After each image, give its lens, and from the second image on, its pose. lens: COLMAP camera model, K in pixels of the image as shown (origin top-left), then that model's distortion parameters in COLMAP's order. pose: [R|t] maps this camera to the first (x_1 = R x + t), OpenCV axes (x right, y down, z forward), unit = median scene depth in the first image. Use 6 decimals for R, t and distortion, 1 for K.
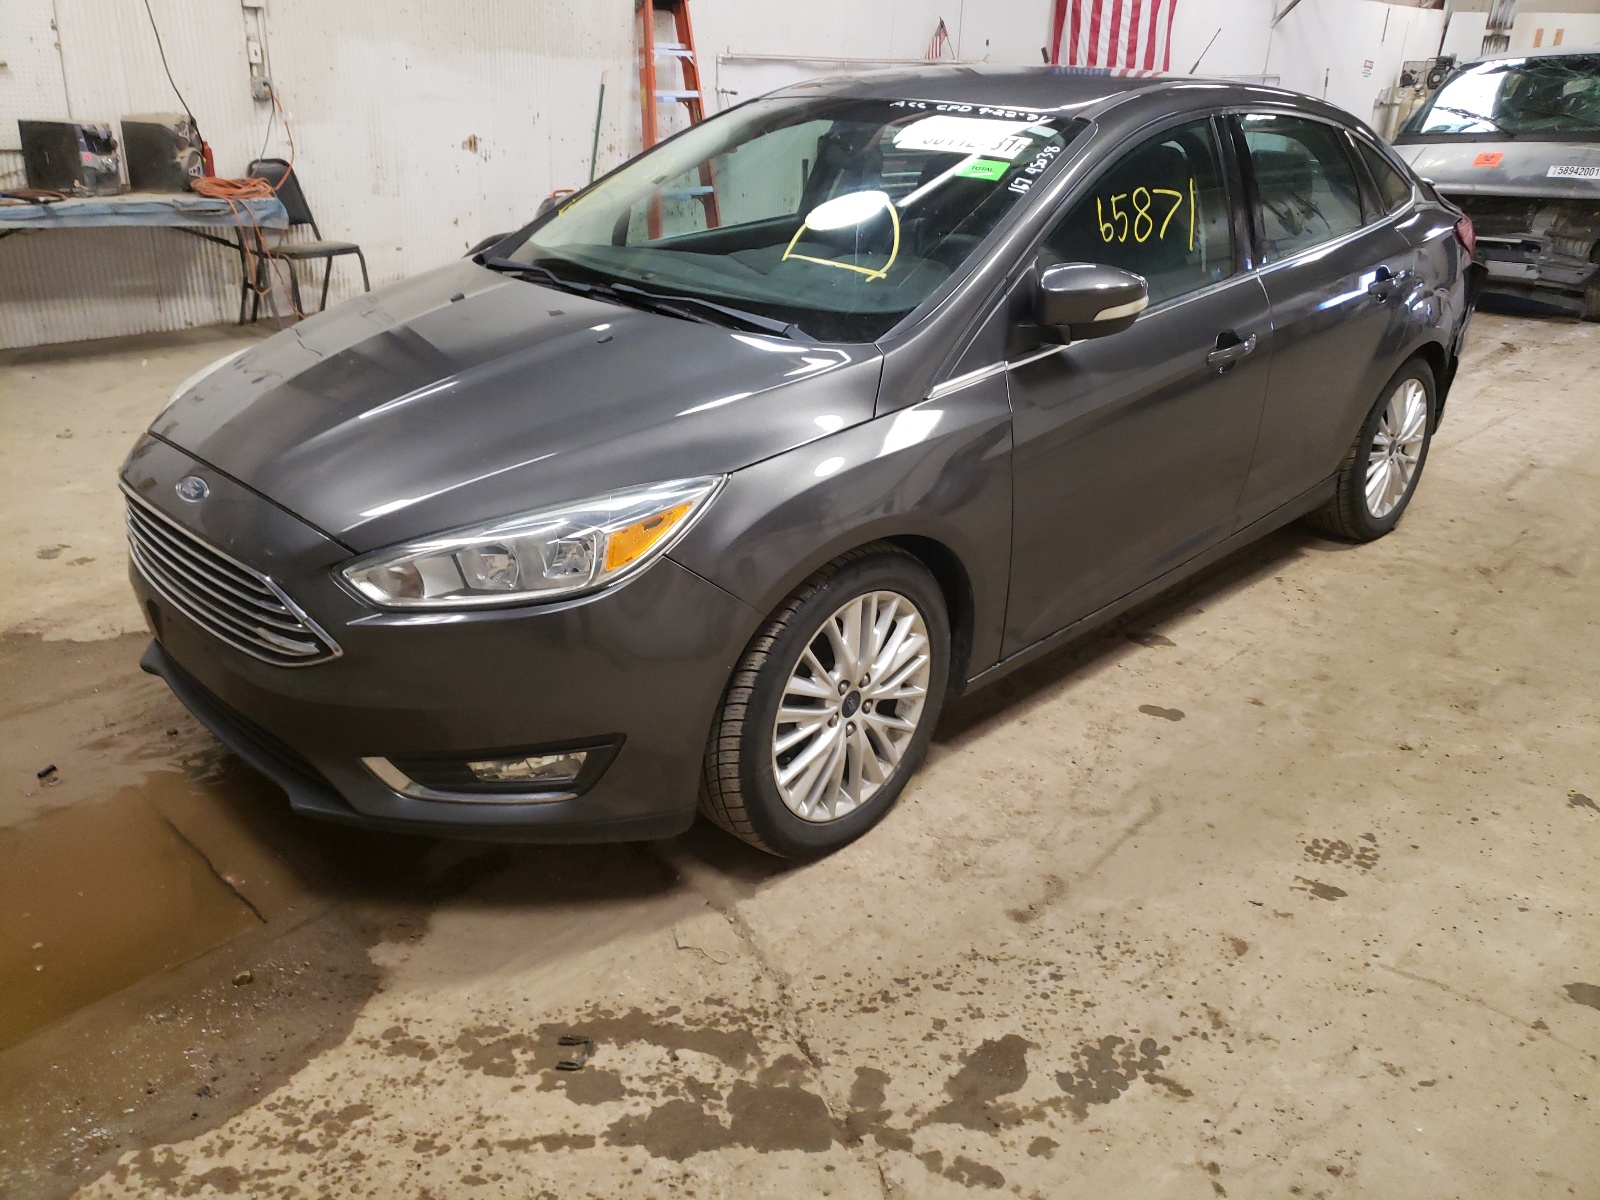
lens RADIAL K [[1248.8, 0, 807.9], [0, 1248.8, 597.1], [0, 0, 1]] dist [0.006801, 0.006502]
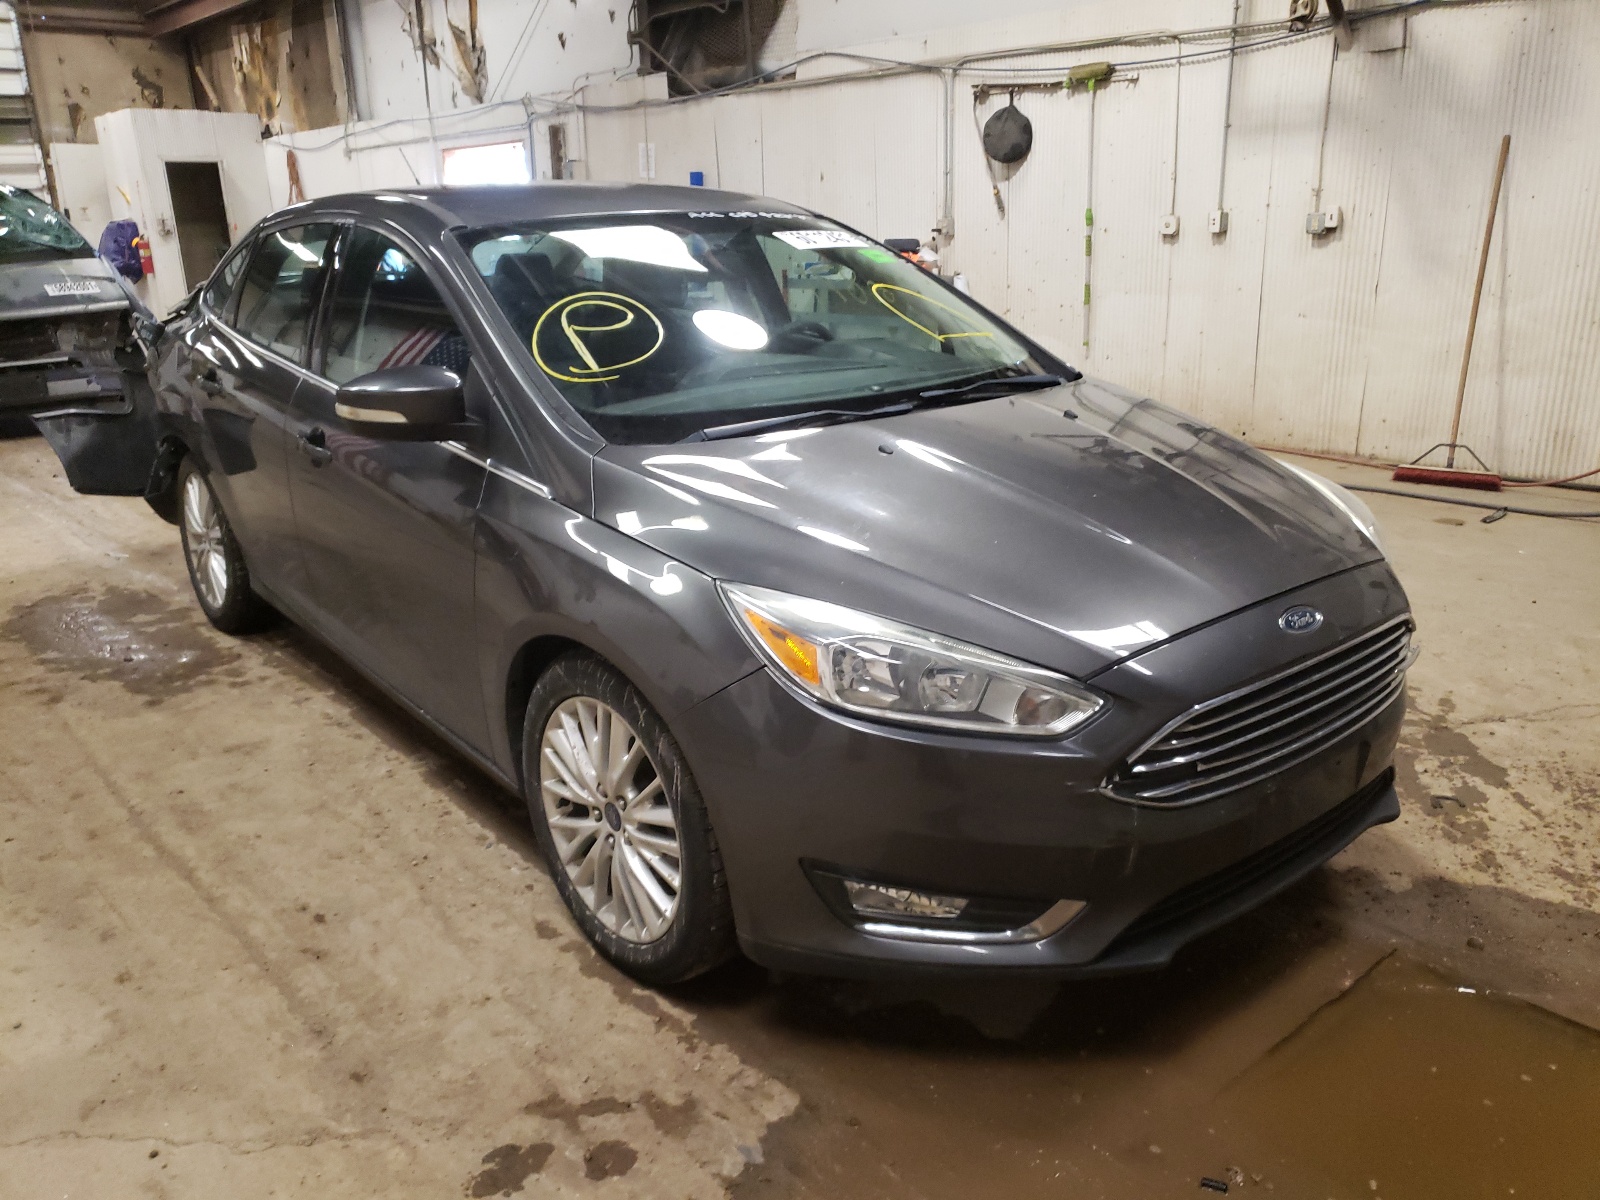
lens RADIAL K [[1248.8, 0, 807.9], [0, 1248.8, 597.1], [0, 0, 1]] dist [0.006801, 0.006502]
pose [[0.095270, -0.330896, 0.938846, -1.443510], [0.414559, 0.870647, 0.264792, -0.513593], [-0.905022, 0.363980, 0.220123, 1.157183]]
